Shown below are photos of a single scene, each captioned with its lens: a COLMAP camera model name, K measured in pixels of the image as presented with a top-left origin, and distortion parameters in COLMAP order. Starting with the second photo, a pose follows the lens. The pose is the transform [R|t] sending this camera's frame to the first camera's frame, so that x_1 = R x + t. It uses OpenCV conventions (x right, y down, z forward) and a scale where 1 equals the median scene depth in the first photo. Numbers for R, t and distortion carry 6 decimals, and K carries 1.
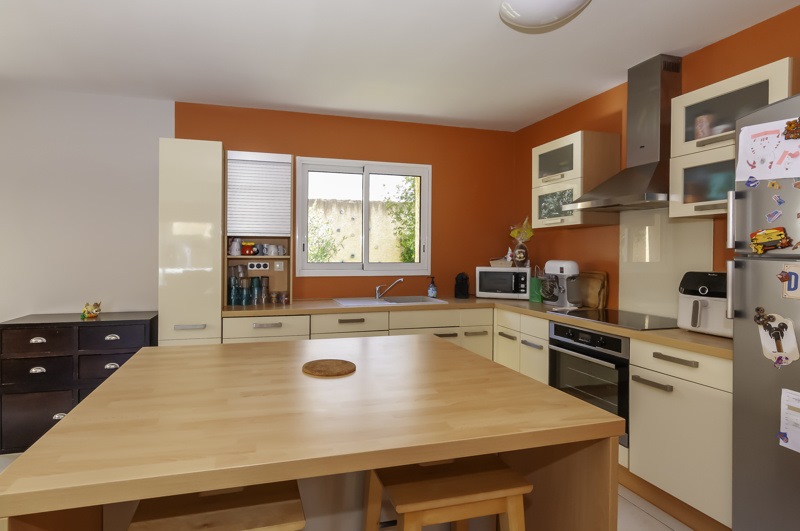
lens RADIAL K [[424.8, 0, 369.5], [0, 424.8, 258.8], [0, 0, 1]] dist [-0.000506, -0.002573]
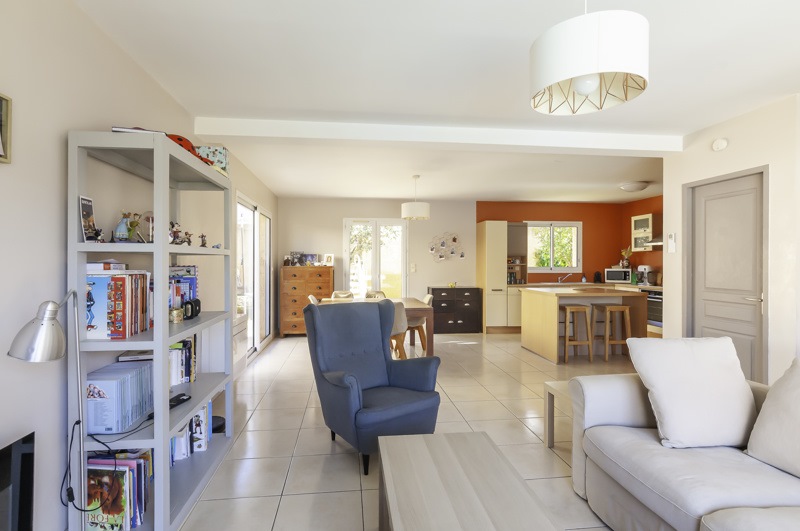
lens RADIAL K [[424.8, 0, 399.6], [0, 424.8, 261.0], [0, 0, 1]] dist [-0.000506, -0.002573]
pose [[0.990422, -0.004834, -0.137986, -0.567550], [0.002110, 0.999800, -0.019876, 0.023758], [0.138054, 0.019394, 0.990235, -1.509153]]
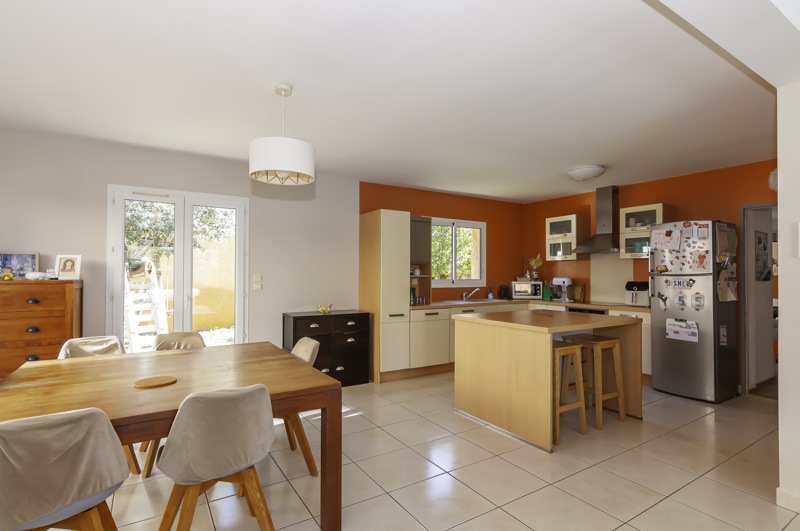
lens RADIAL K [[424.8, 0, 413.9], [0, 424.8, 260.8], [0, 0, 1]] dist [-0.000506, -0.002573]
pose [[0.951405, 0.008139, 0.307835, -0.773398], [0.004616, 0.999161, -0.040685, 0.003541], [-0.307908, 0.040129, 0.950569, -0.620329]]
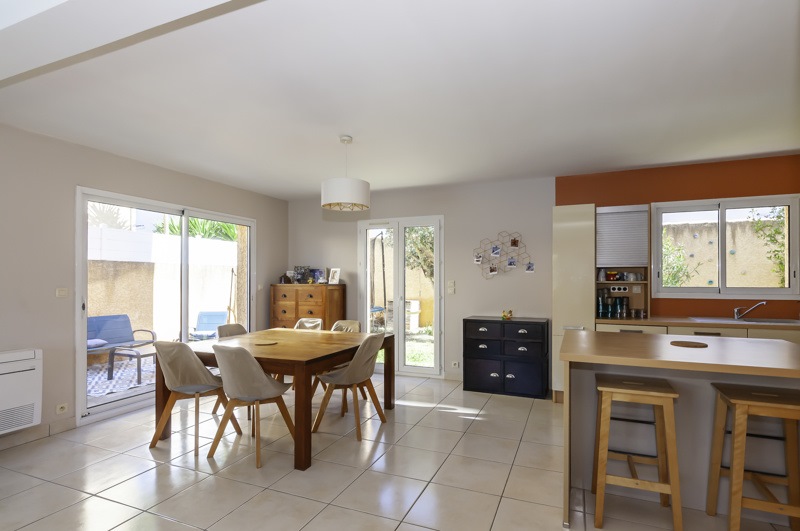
lens RADIAL K [[424.8, 0, 382.1], [0, 424.8, 276.0], [0, 0, 1]] dist [-0.000506, -0.002573]
pose [[0.763267, -0.010050, -0.646004, 0.033385], [-0.004870, 0.999761, -0.021307, 0.008236], [0.646064, 0.019409, 0.763036, -0.515184]]
